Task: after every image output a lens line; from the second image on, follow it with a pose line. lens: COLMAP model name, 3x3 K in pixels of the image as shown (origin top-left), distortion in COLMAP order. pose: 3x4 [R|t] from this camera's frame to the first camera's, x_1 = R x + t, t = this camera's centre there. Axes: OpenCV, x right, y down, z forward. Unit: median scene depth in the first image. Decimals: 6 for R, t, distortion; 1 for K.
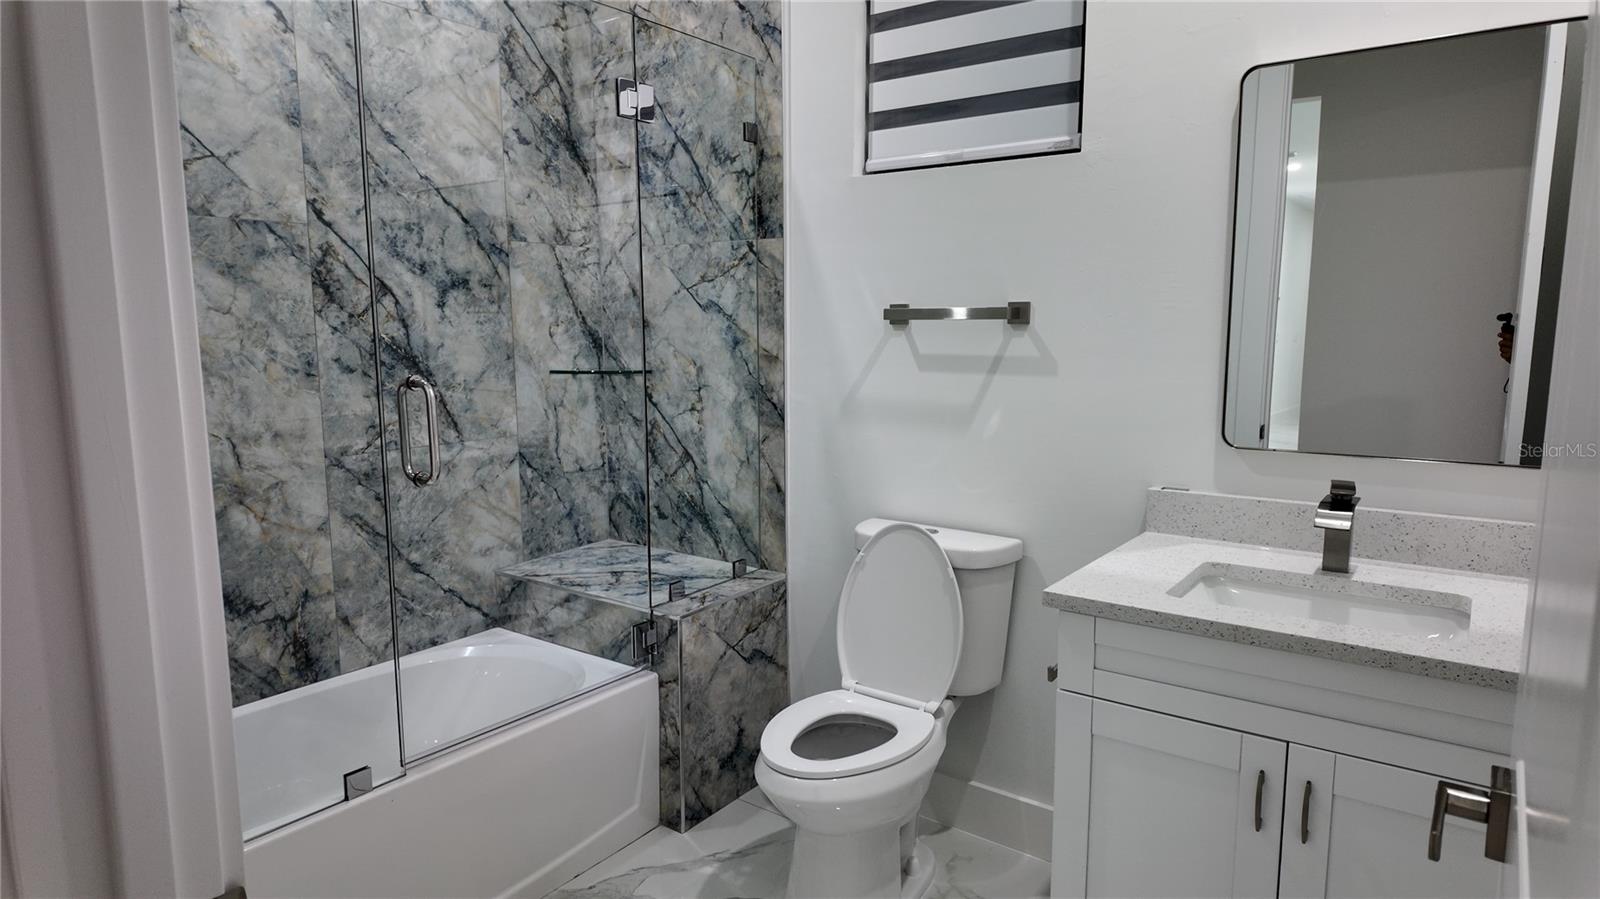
lens RADIAL K [[941.8, 0, 800.0], [0, 941.8, 449.5], [0, 0, 1]] dist [0.000114, -0.002234]
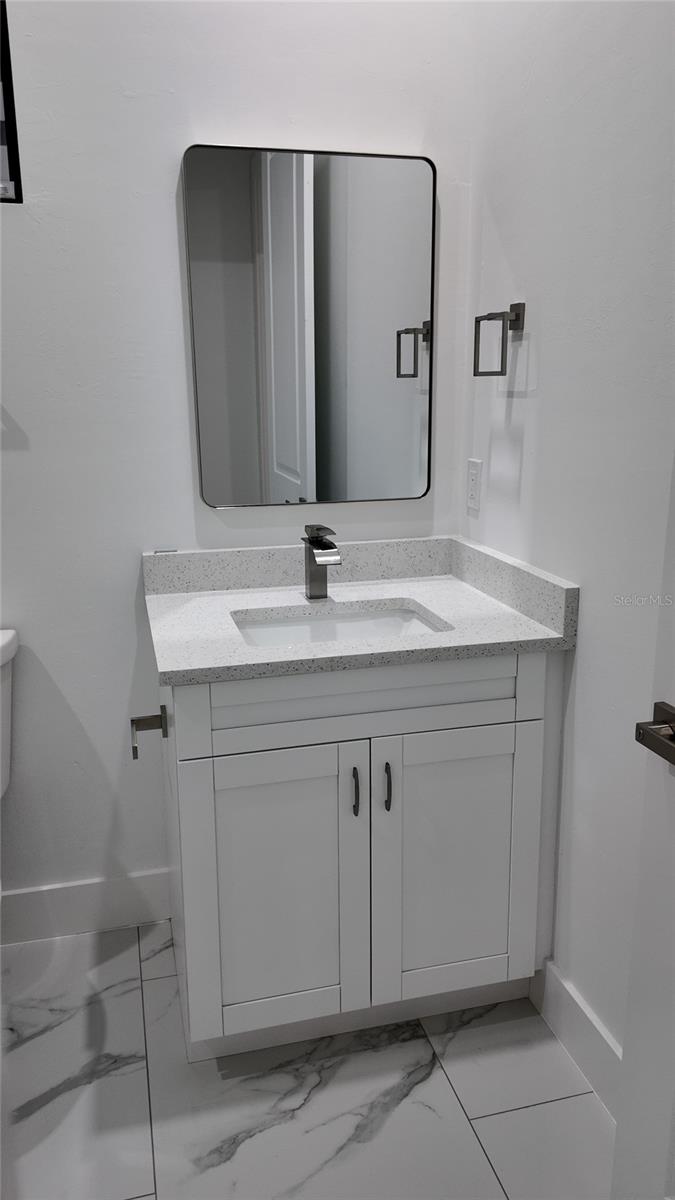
lens RADIAL K [[875.0, 0, 337.5], [0, 875.0, 600.0], [0, 0, 1]] dist [0.058110, -0.001953]
pose [[0.628538, -0.189150, 0.754429, -0.297709], [0.111122, 0.981866, 0.153593, -0.044429], [-0.769800, -0.012705, 0.638159, 0.250969]]
